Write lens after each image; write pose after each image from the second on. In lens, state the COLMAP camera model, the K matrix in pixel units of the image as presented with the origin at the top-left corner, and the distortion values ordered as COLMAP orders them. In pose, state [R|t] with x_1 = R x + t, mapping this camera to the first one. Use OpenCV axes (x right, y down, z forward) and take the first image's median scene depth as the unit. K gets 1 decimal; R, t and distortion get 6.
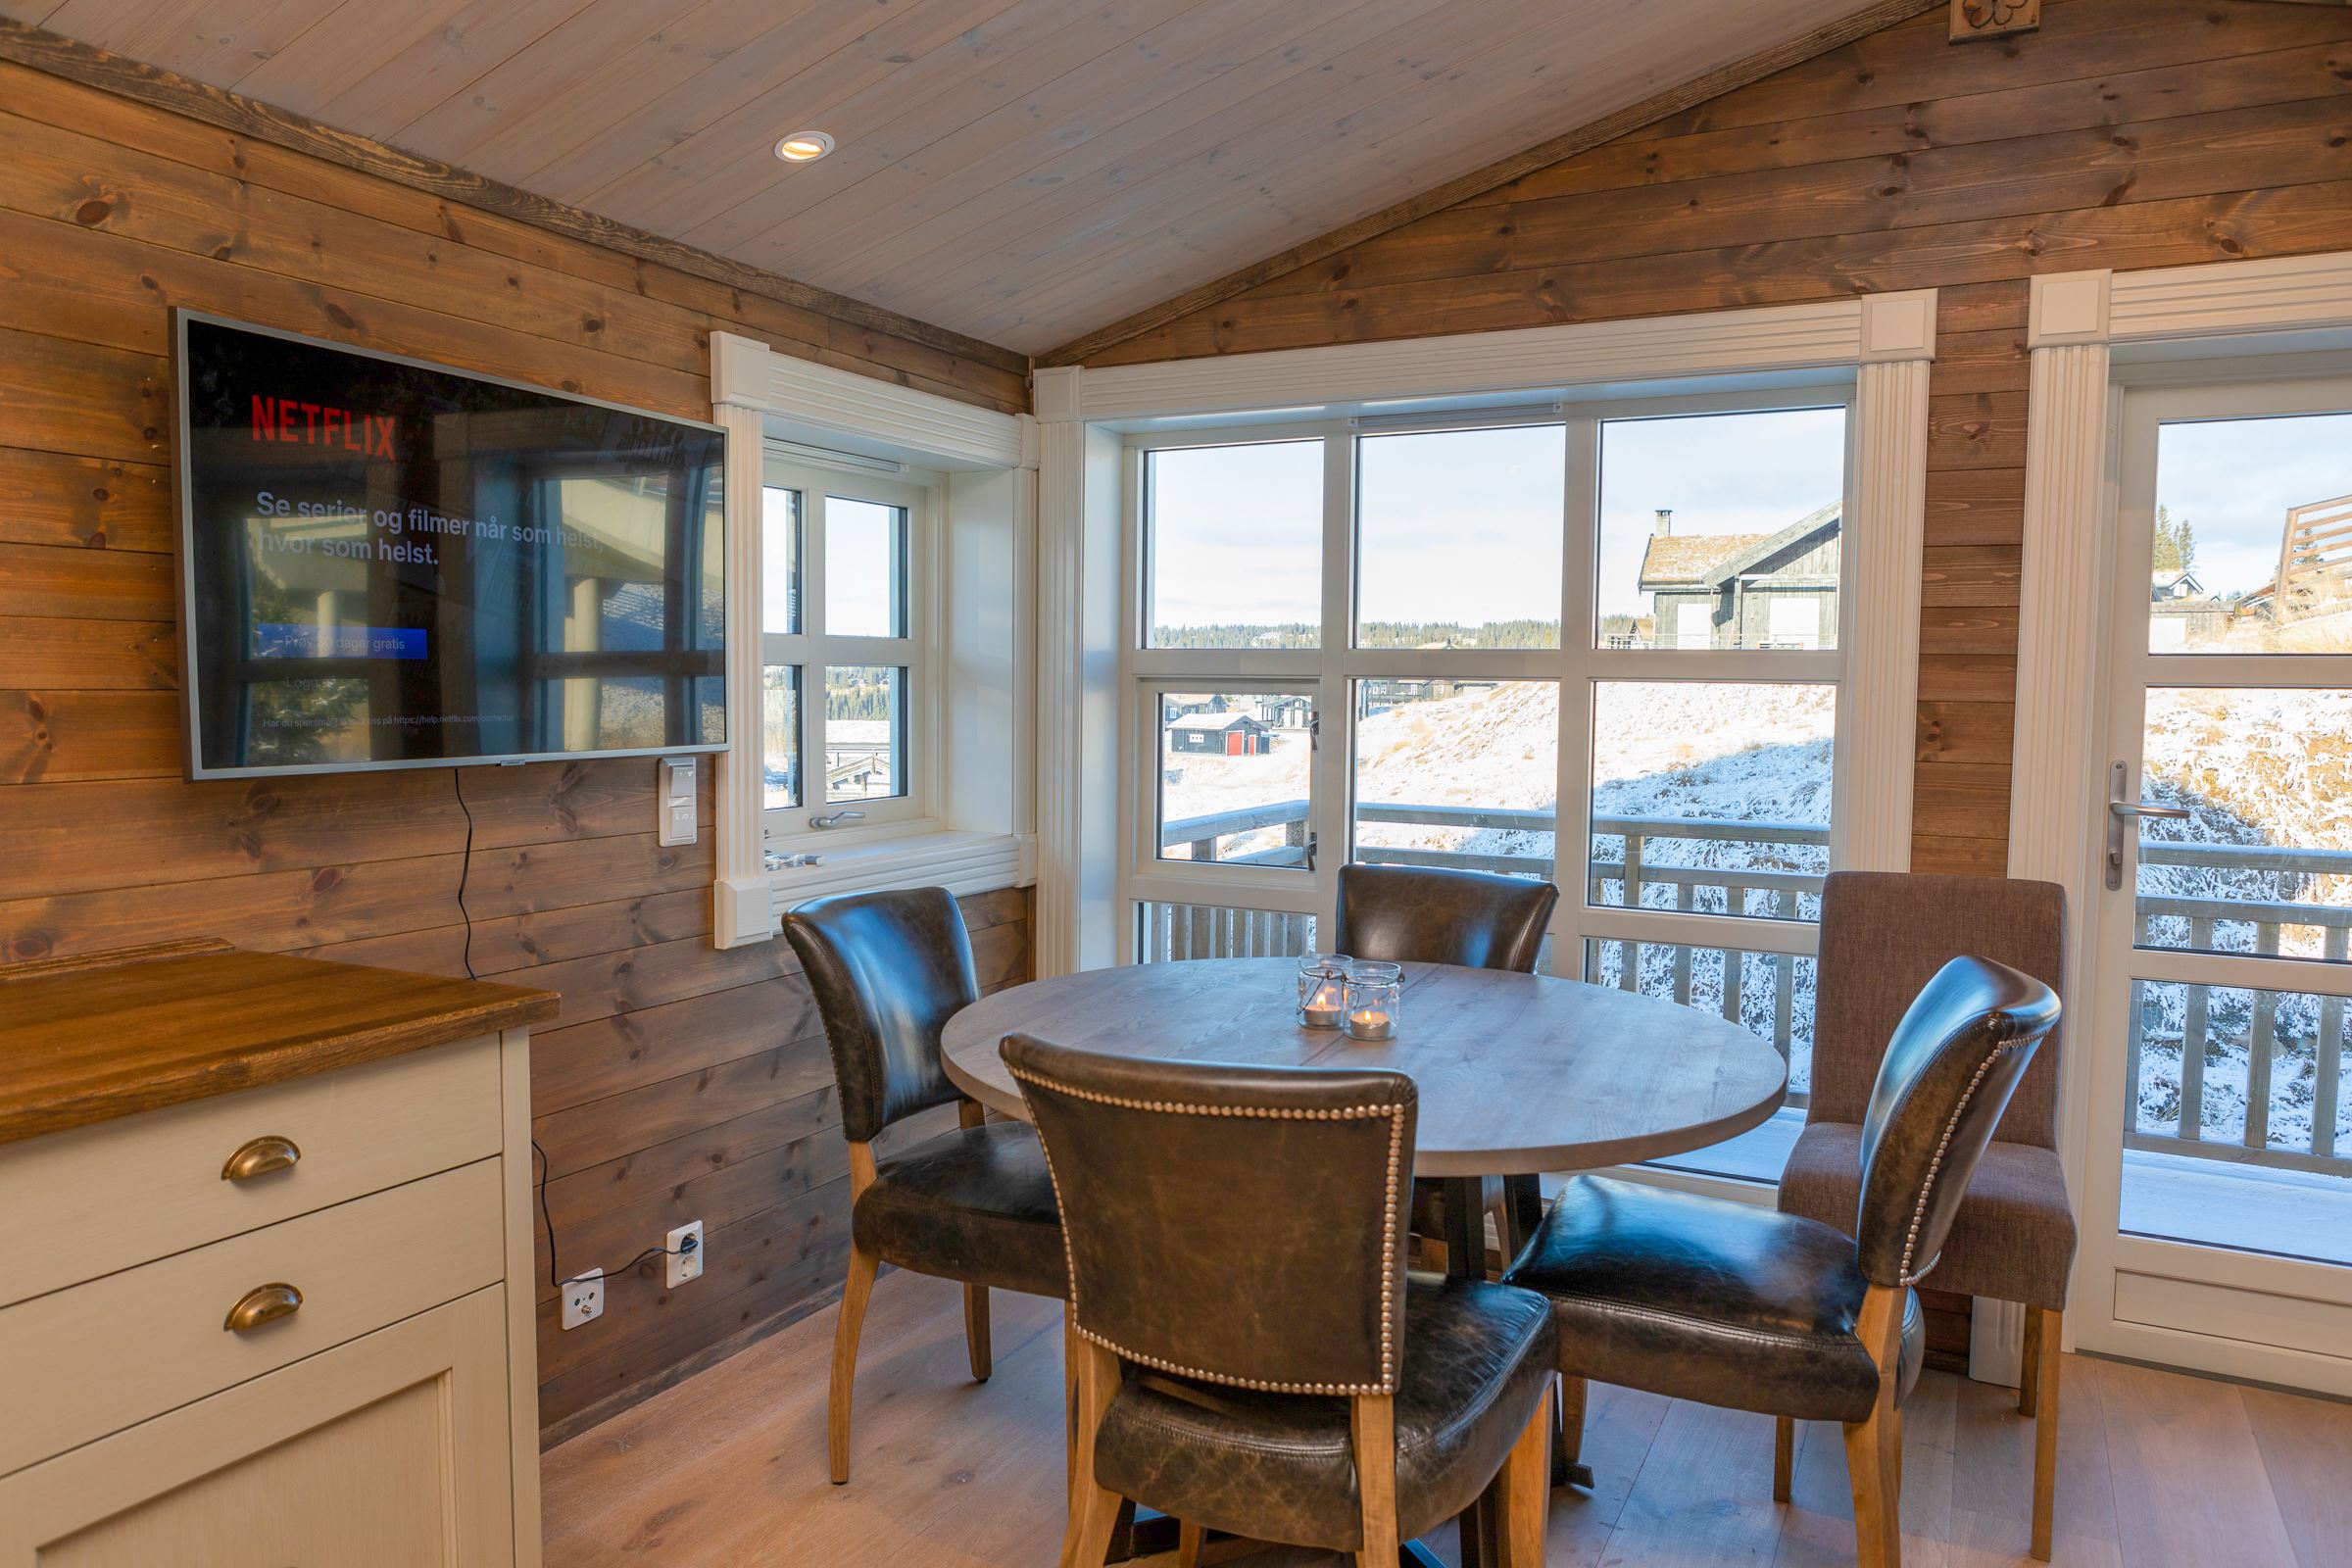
lens RADIAL K [[1601.2, 0, 1176.0], [0, 1601.2, 784.0], [0, 0, 1]] dist [-0.026922, 0.021121]
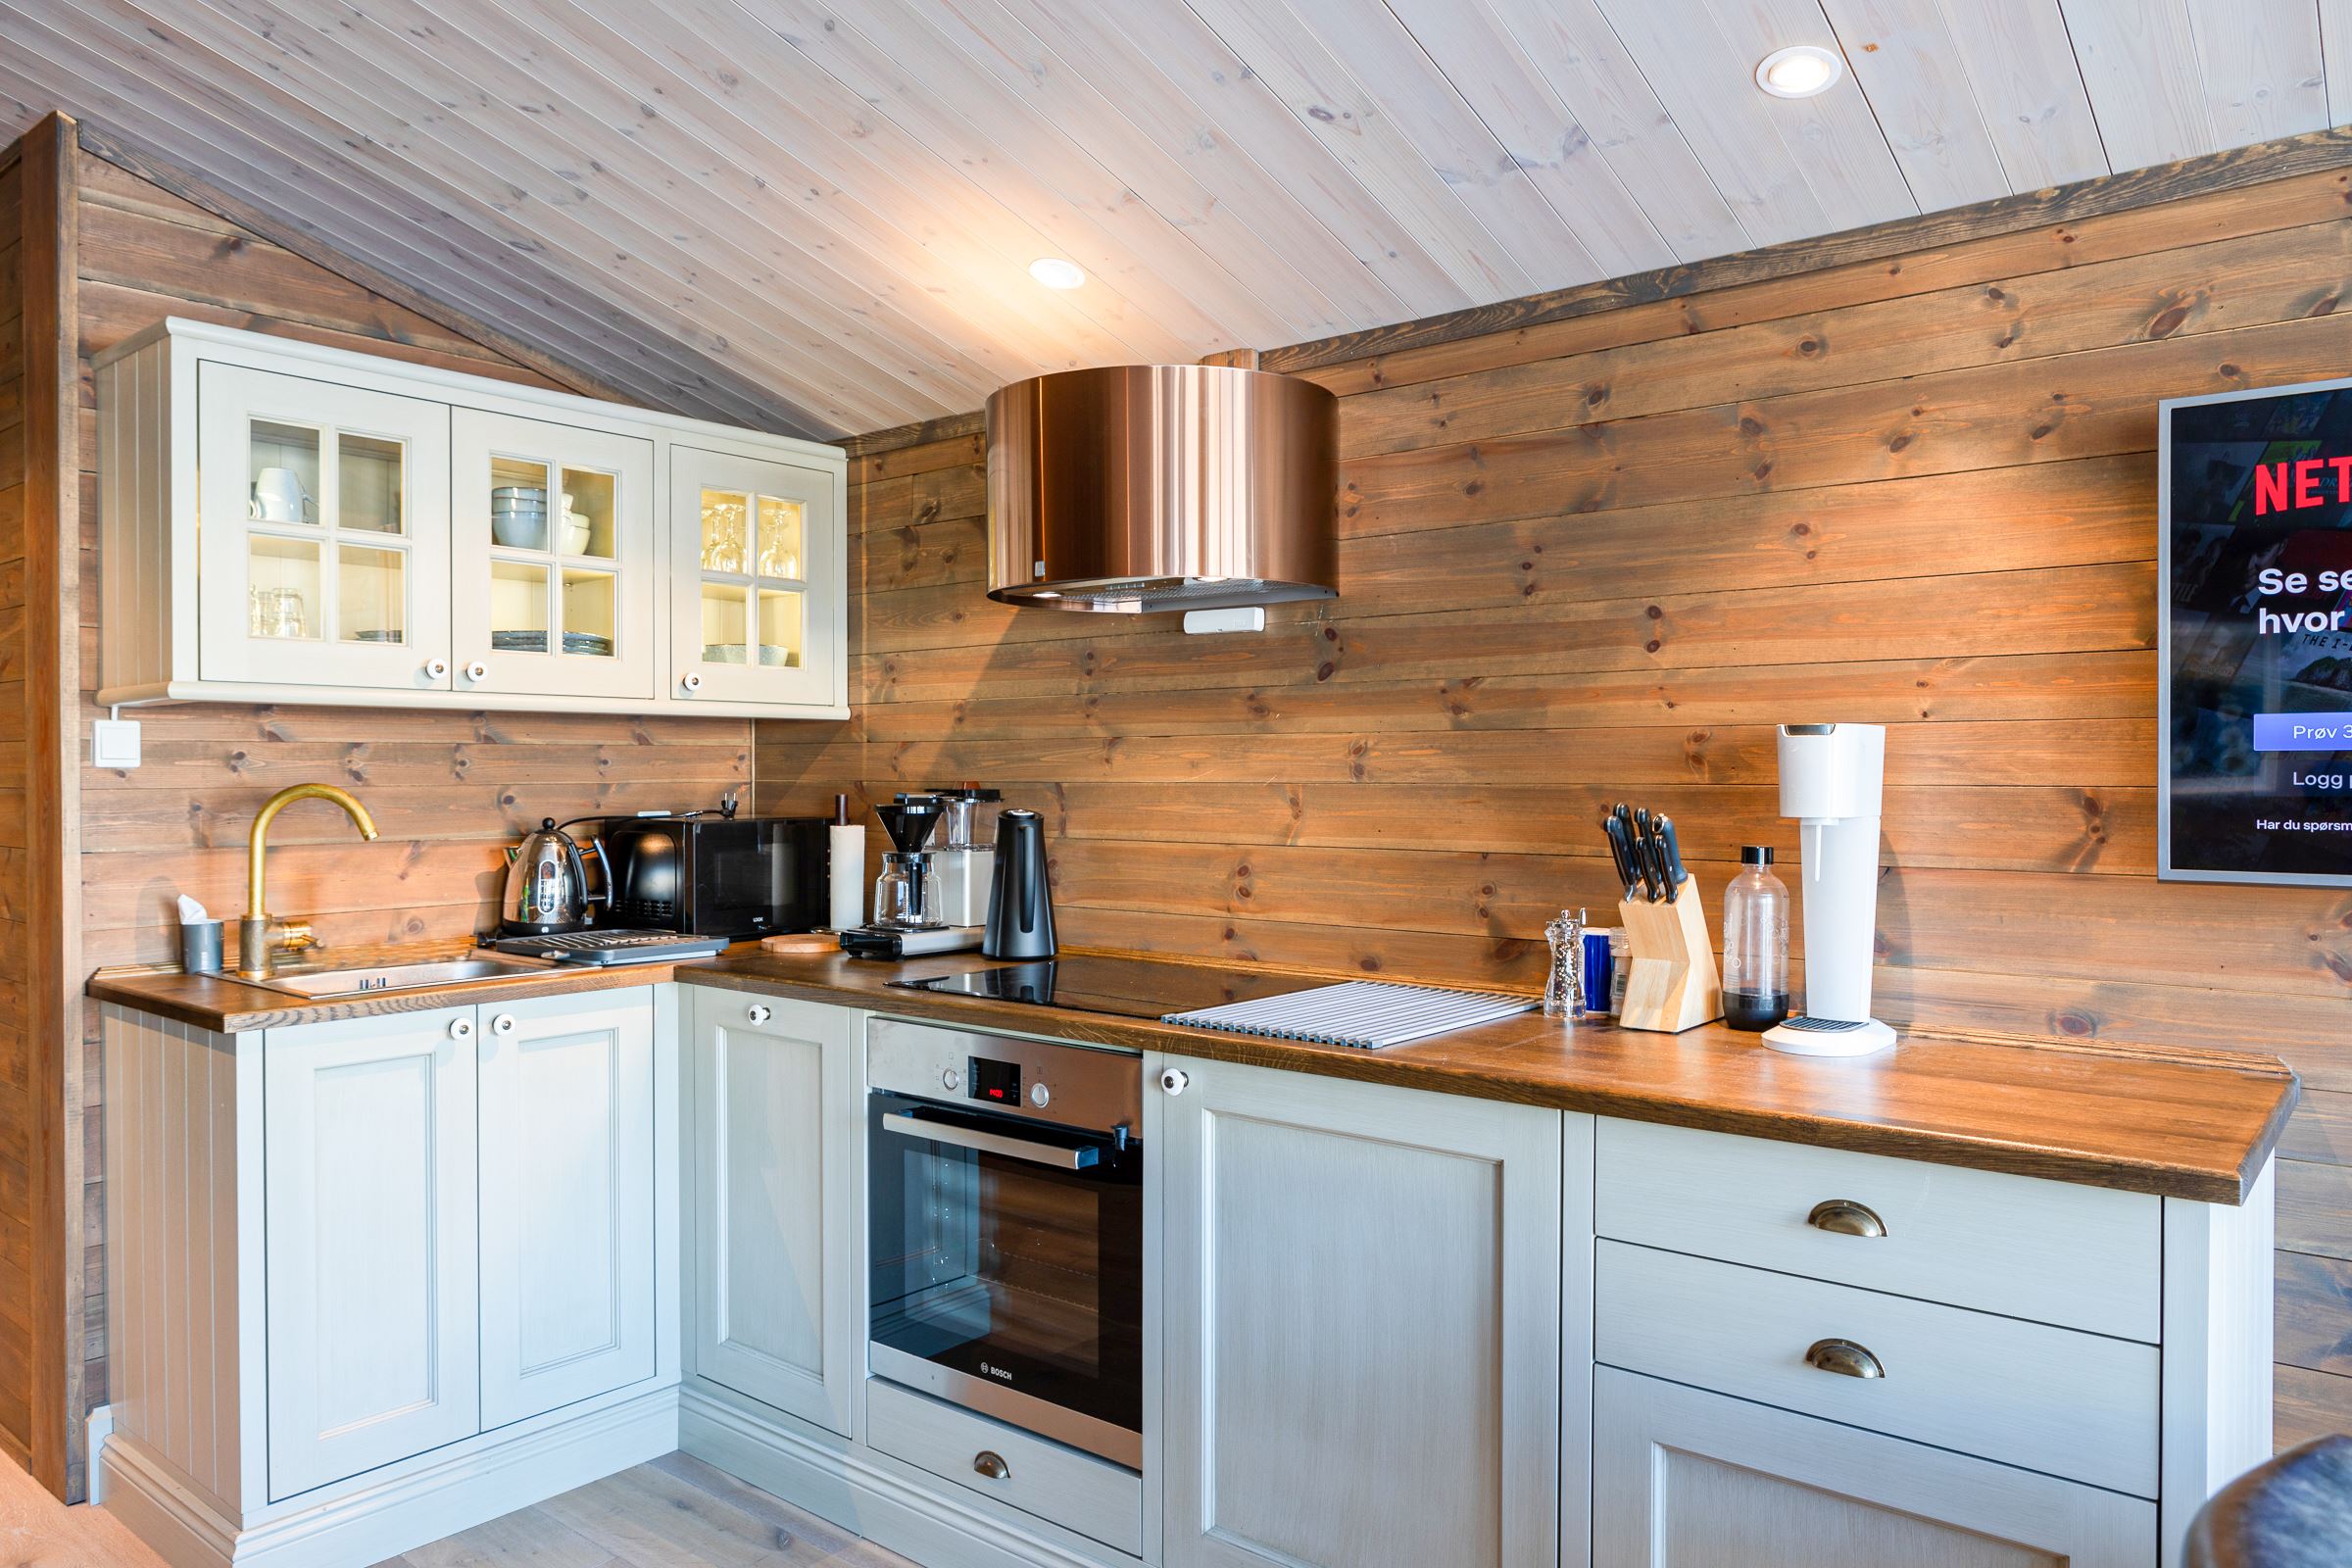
lens RADIAL K [[1601.2, 0, 1176.0], [0, 1601.2, 784.0], [0, 0, 1]] dist [-0.026922, 0.021121]
pose [[-0.212177, -0.000451, -0.977231, 0.450330], [-0.065317, 0.997770, 0.013722, -0.034171], [0.975046, 0.066741, -0.211733, 0.604735]]
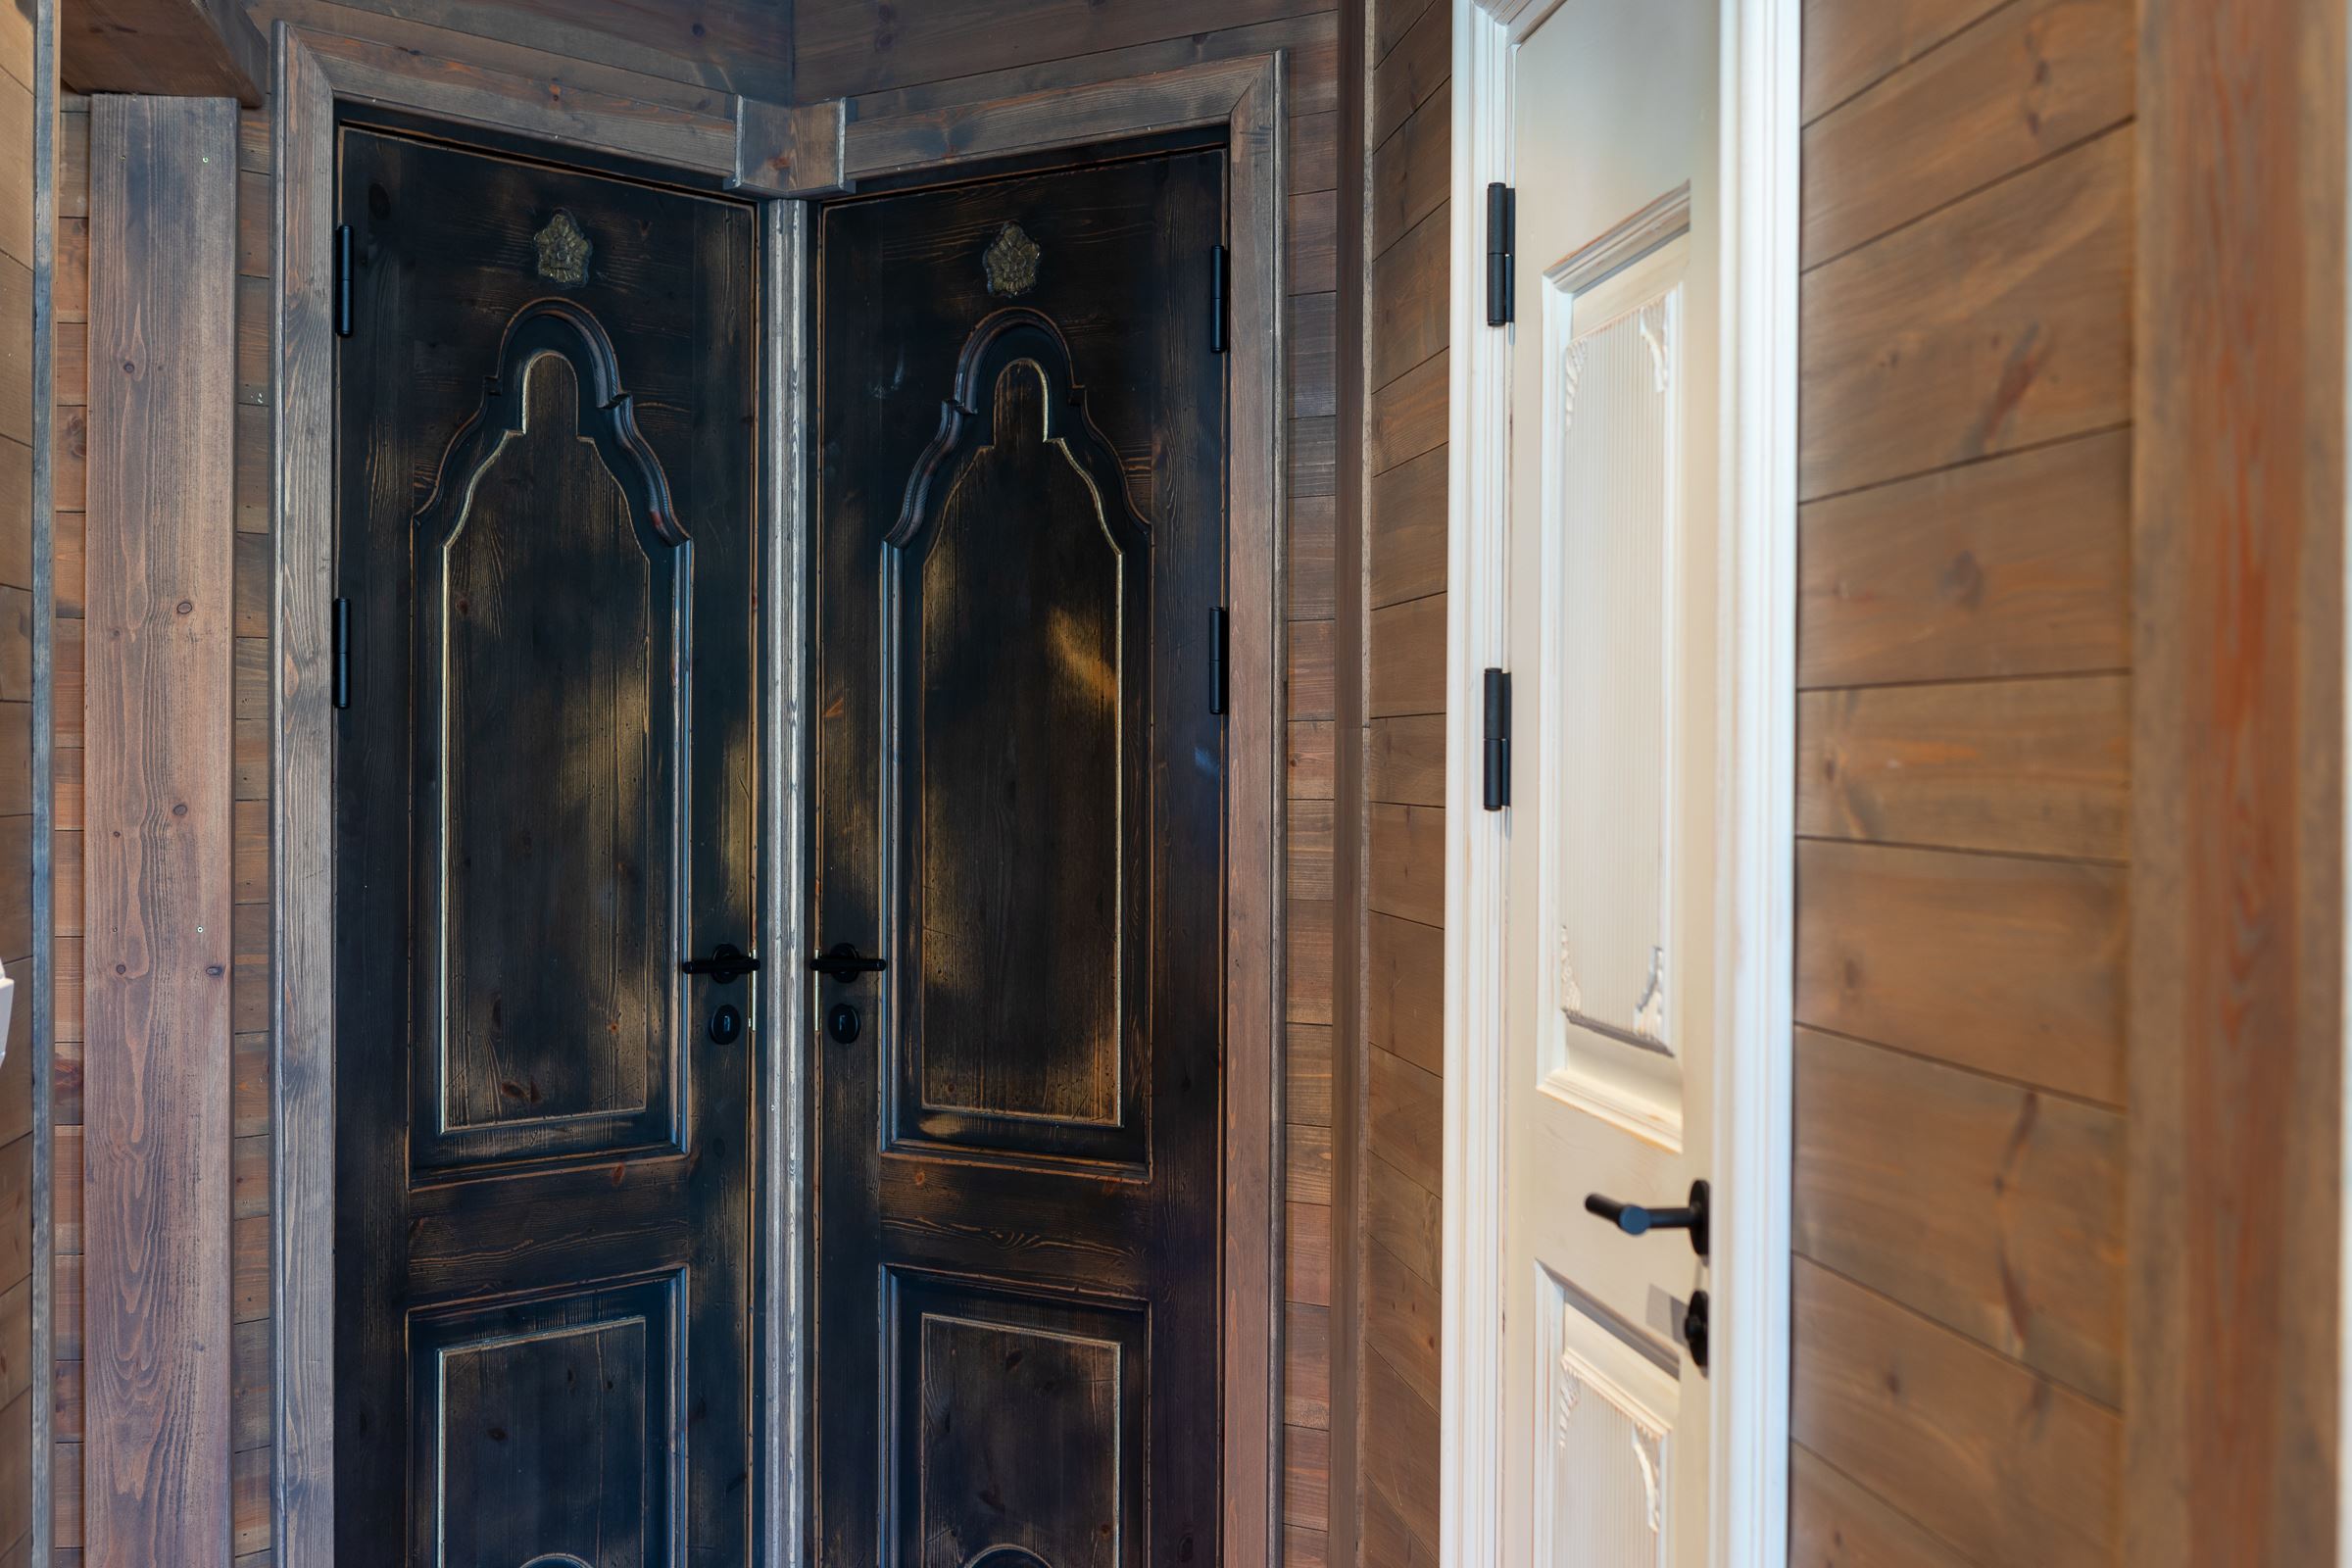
lens RADIAL K [[3237.7, 0, 1176.0], [0, 3237.7, 784.0], [0, 0, 1]] dist [0.002716, 0.001358]
pose [[-0.825840, -0.010123, -0.563814, -0.157666], [-0.051257, 0.997047, 0.057176, 0.009728], [0.561571, 0.076117, -0.823920, -0.247021]]
